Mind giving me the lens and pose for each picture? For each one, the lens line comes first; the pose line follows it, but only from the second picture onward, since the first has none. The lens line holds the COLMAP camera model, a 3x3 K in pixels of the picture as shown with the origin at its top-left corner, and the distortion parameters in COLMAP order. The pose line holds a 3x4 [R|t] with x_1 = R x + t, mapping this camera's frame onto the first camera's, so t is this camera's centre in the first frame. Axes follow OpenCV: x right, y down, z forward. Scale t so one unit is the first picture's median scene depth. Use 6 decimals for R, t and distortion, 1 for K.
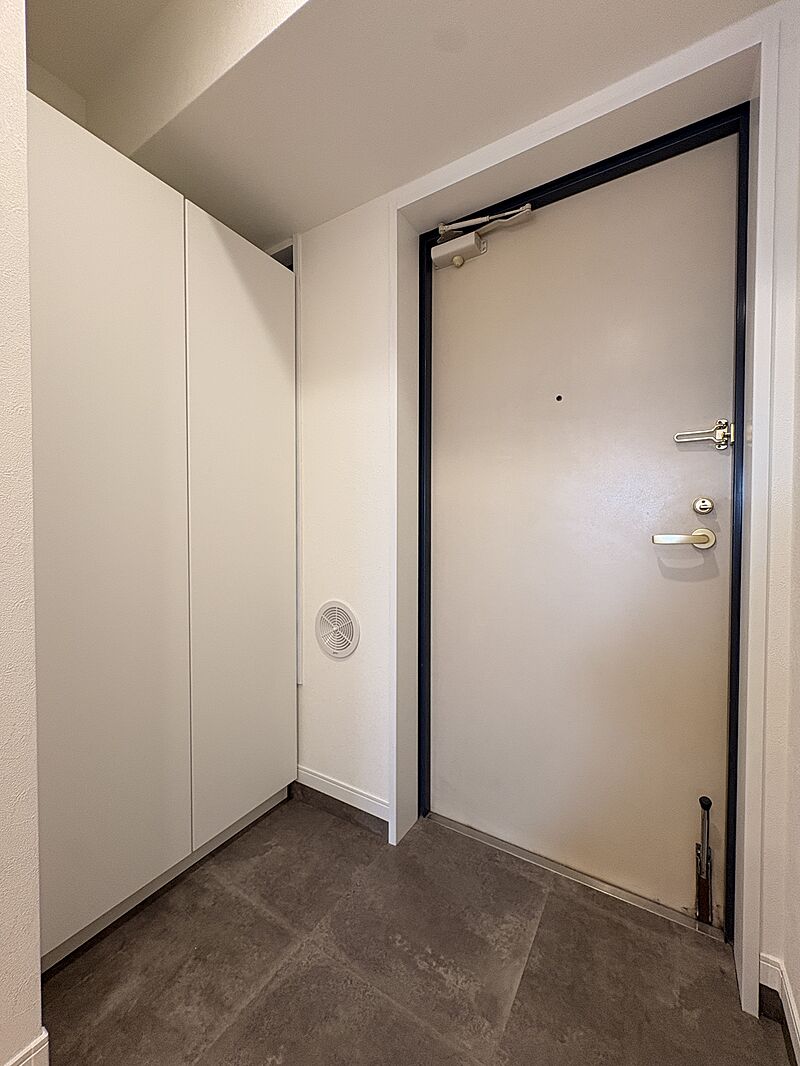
lens RADIAL K [[428.1, 0, 398.4], [0, 428.1, 533.7], [0, 0, 1]] dist [0.002326, 0.000627]
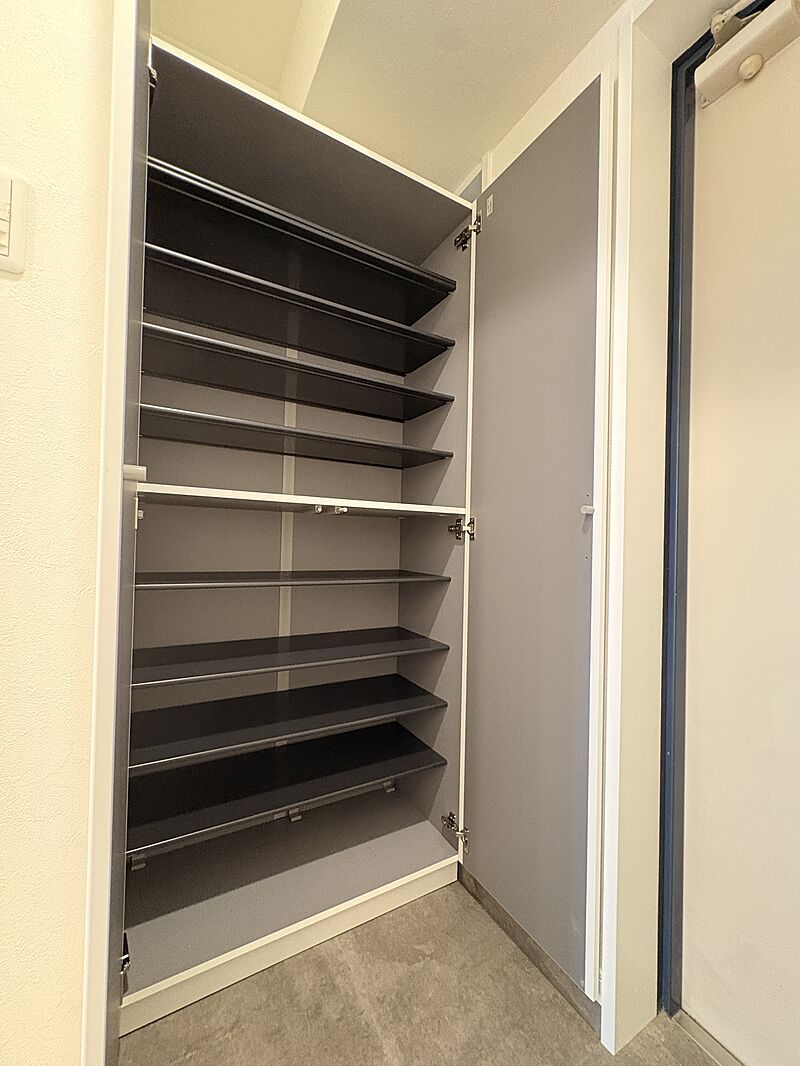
lens RADIAL K [[428.1, 0, 400.6], [0, 428.1, 530.3], [0, 0, 1]] dist [0.002326, 0.000627]
pose [[0.875286, 0.012968, -0.483431, 0.014395], [-0.029284, 0.999227, -0.026216, 0.017573], [0.482718, 0.037103, 0.874990, 0.284383]]
